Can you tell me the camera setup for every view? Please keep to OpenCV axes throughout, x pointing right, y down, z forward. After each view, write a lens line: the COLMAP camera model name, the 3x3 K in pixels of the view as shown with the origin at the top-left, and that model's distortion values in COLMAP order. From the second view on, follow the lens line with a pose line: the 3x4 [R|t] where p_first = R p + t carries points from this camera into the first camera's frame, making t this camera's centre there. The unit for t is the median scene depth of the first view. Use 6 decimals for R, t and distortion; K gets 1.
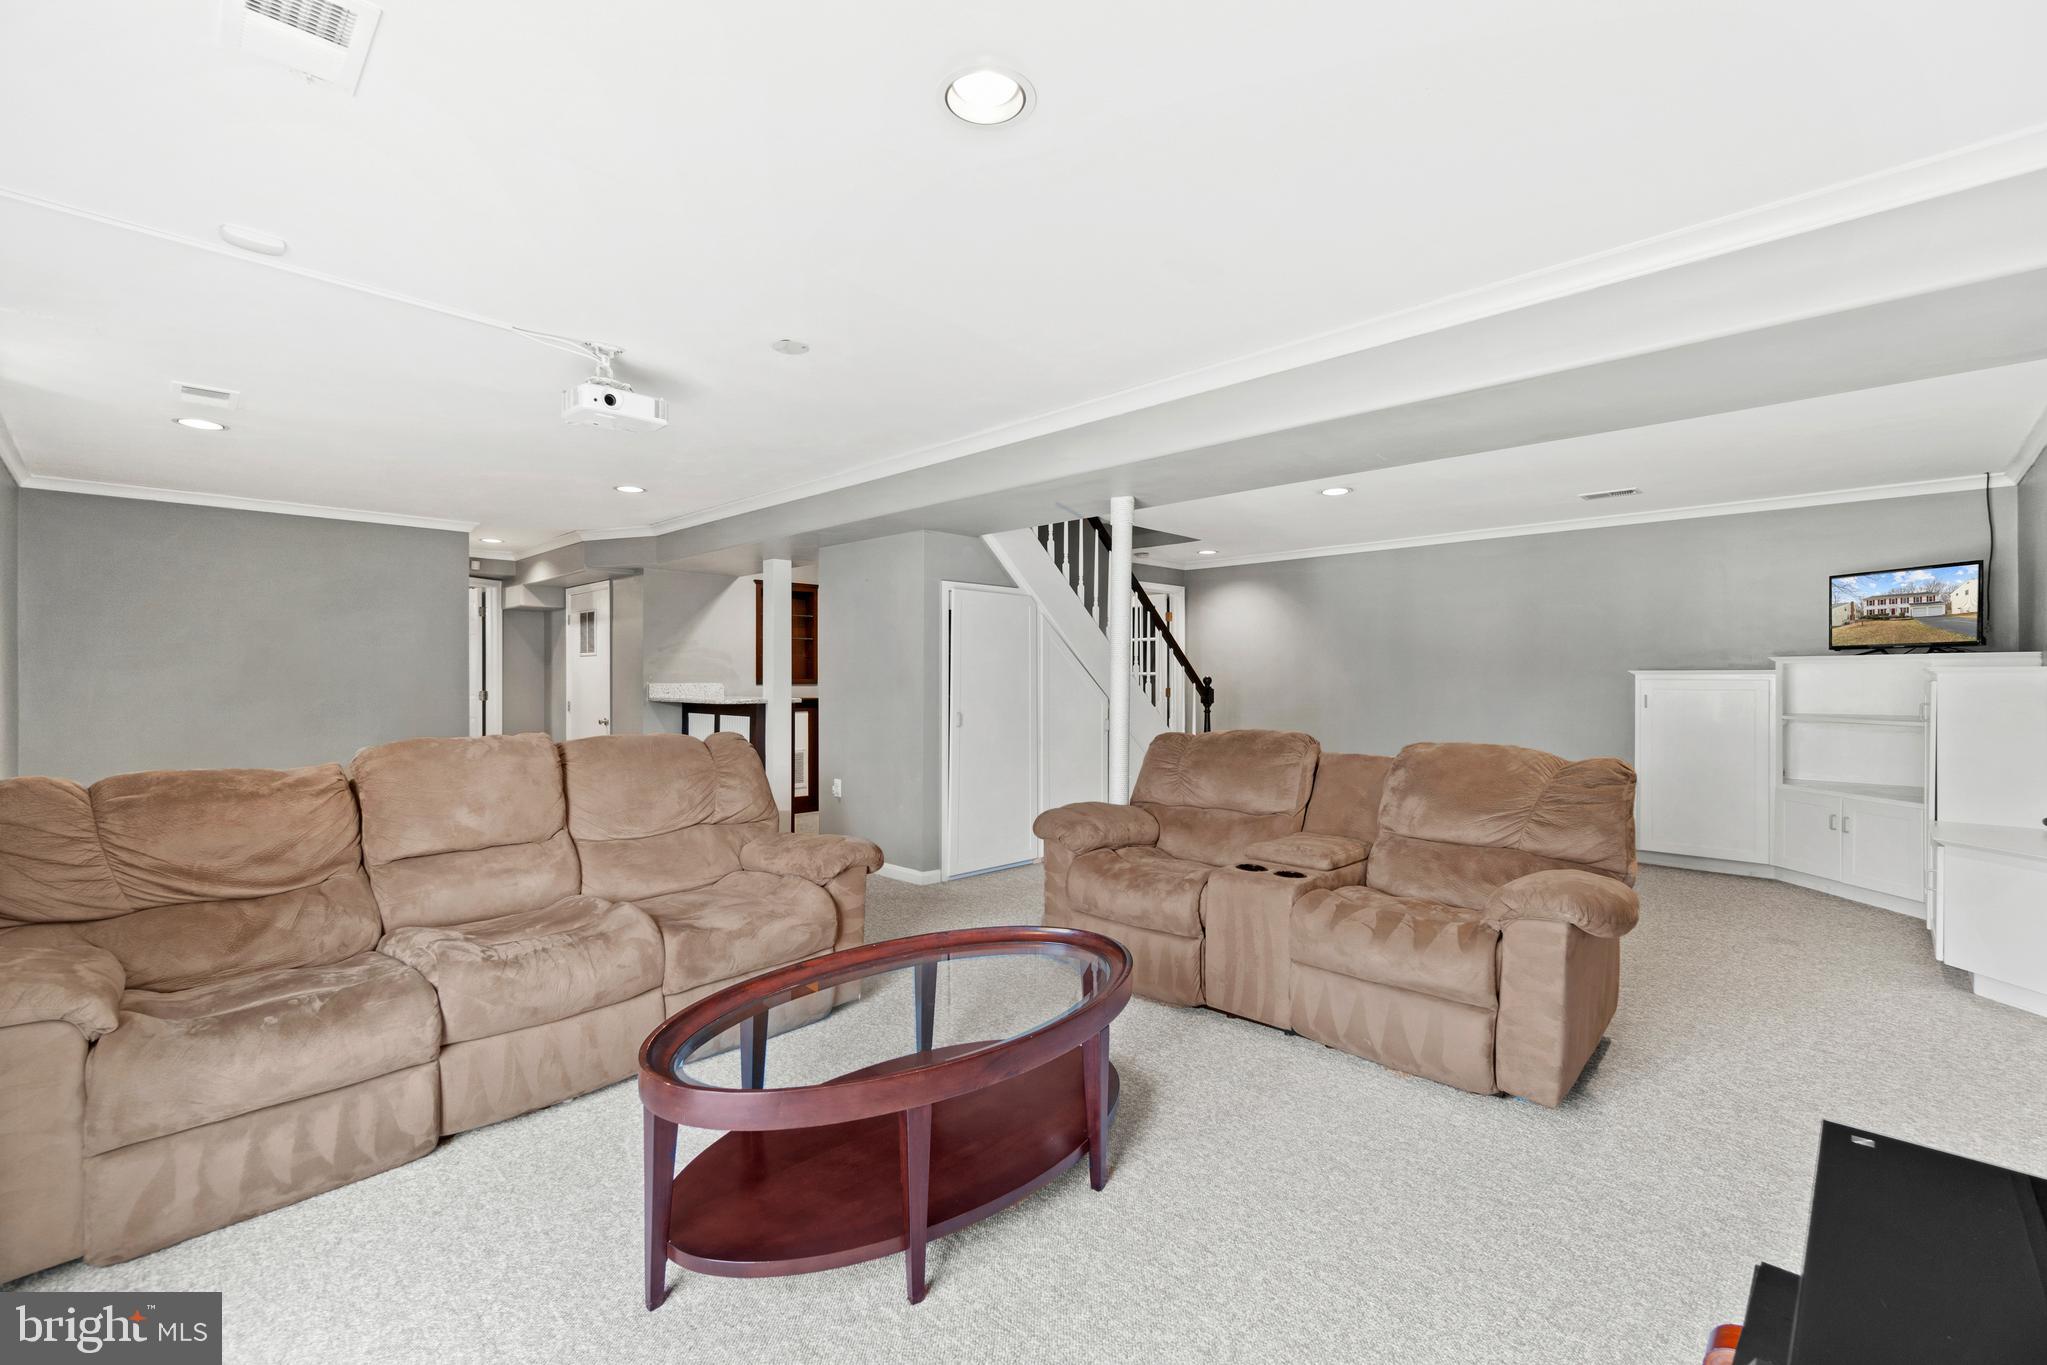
lens RADIAL K [[867.0, 0, 1023.5], [0, 867.0, 682.5], [0, 0, 1]] dist [0.000837, 0.000025]
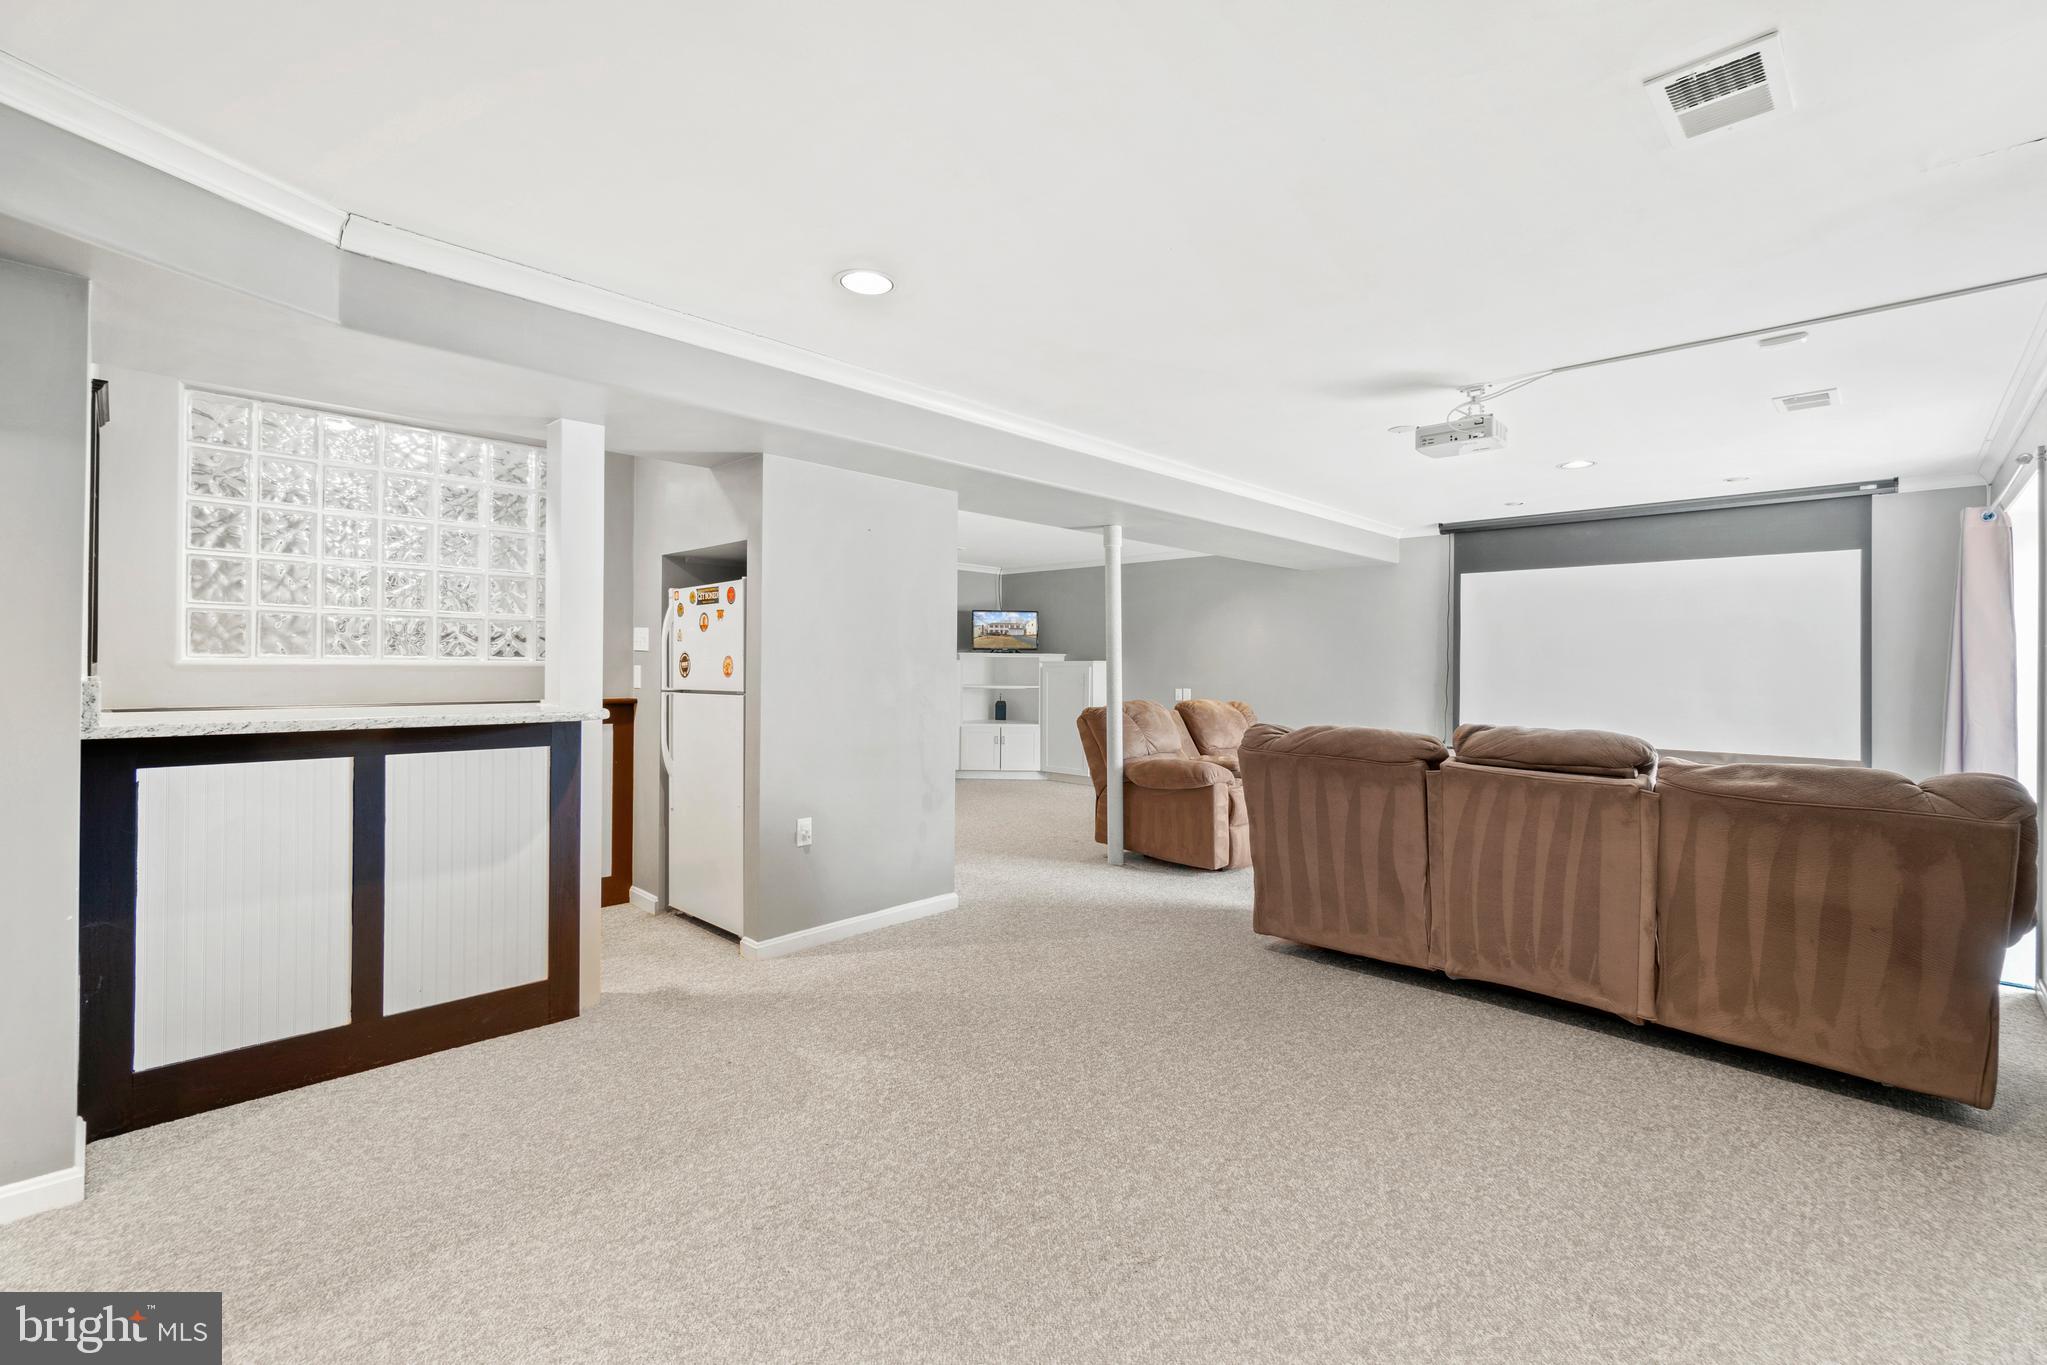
lens RADIAL K [[867.0, 0, 1023.5], [0, 867.0, 682.5], [0, 0, 1]] dist [0.000837, 0.000025]
pose [[0.019210, -0.019201, 0.999631, -0.925848], [0.001749, 0.999815, 0.019171, -0.004273], [-0.999814, 0.001381, 0.019240, 0.878075]]
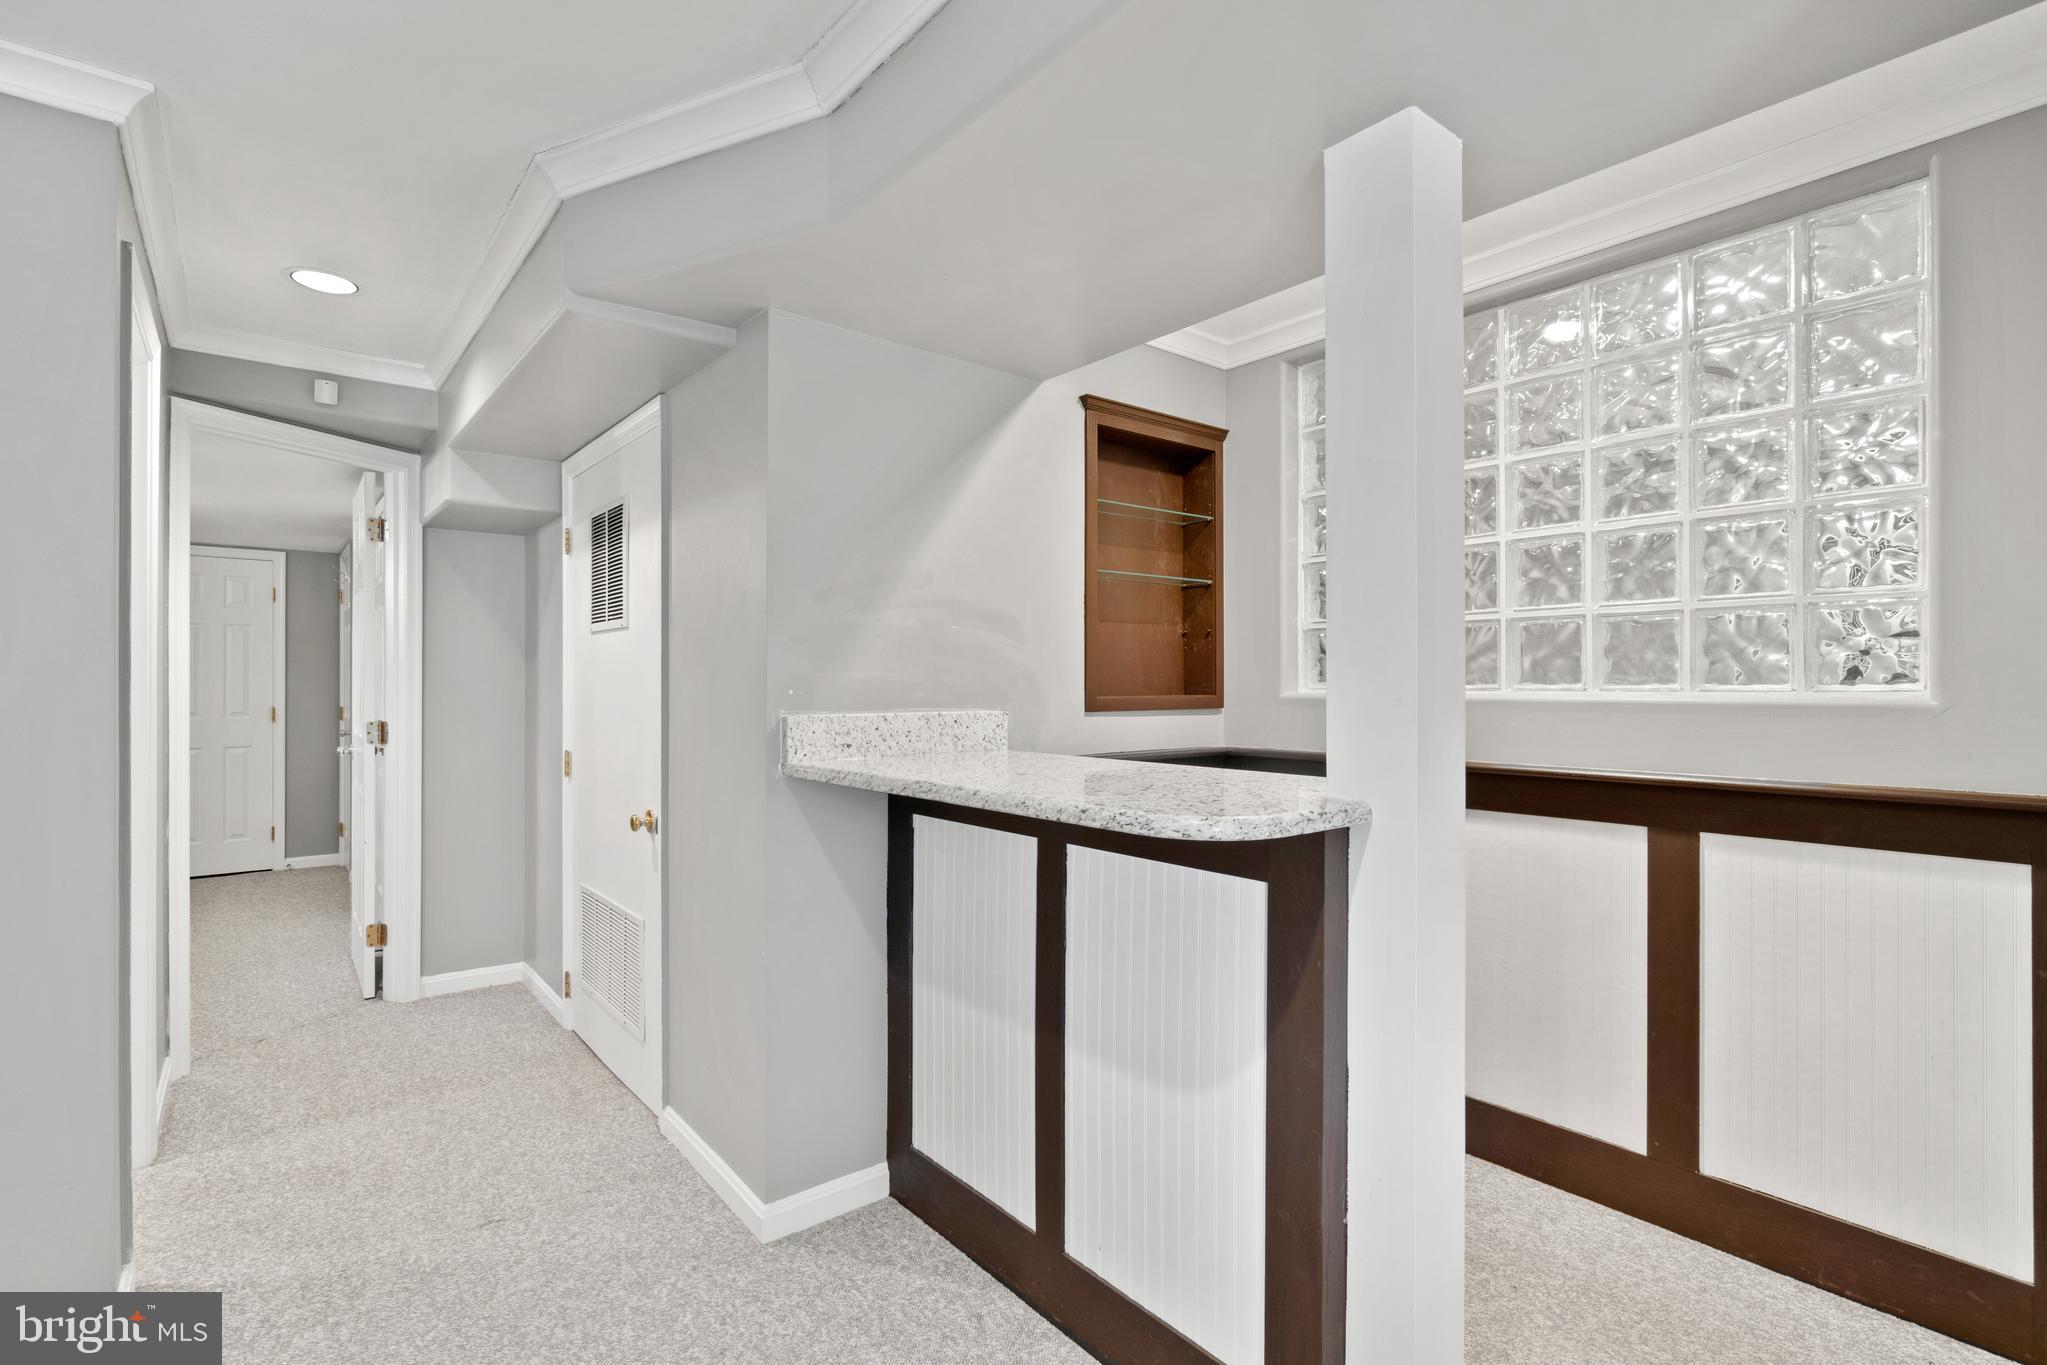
lens RADIAL K [[940.7, 0, 1031.5], [0, 940.7, 665.4], [0, 0, 1]] dist [-0.000602, -0.000052]
pose [[0.994907, 0.000241, -0.100799, -0.412939], [-0.001798, 0.999880, -0.015358, -0.014497], [0.100784, 0.015461, 0.994788, 0.906265]]
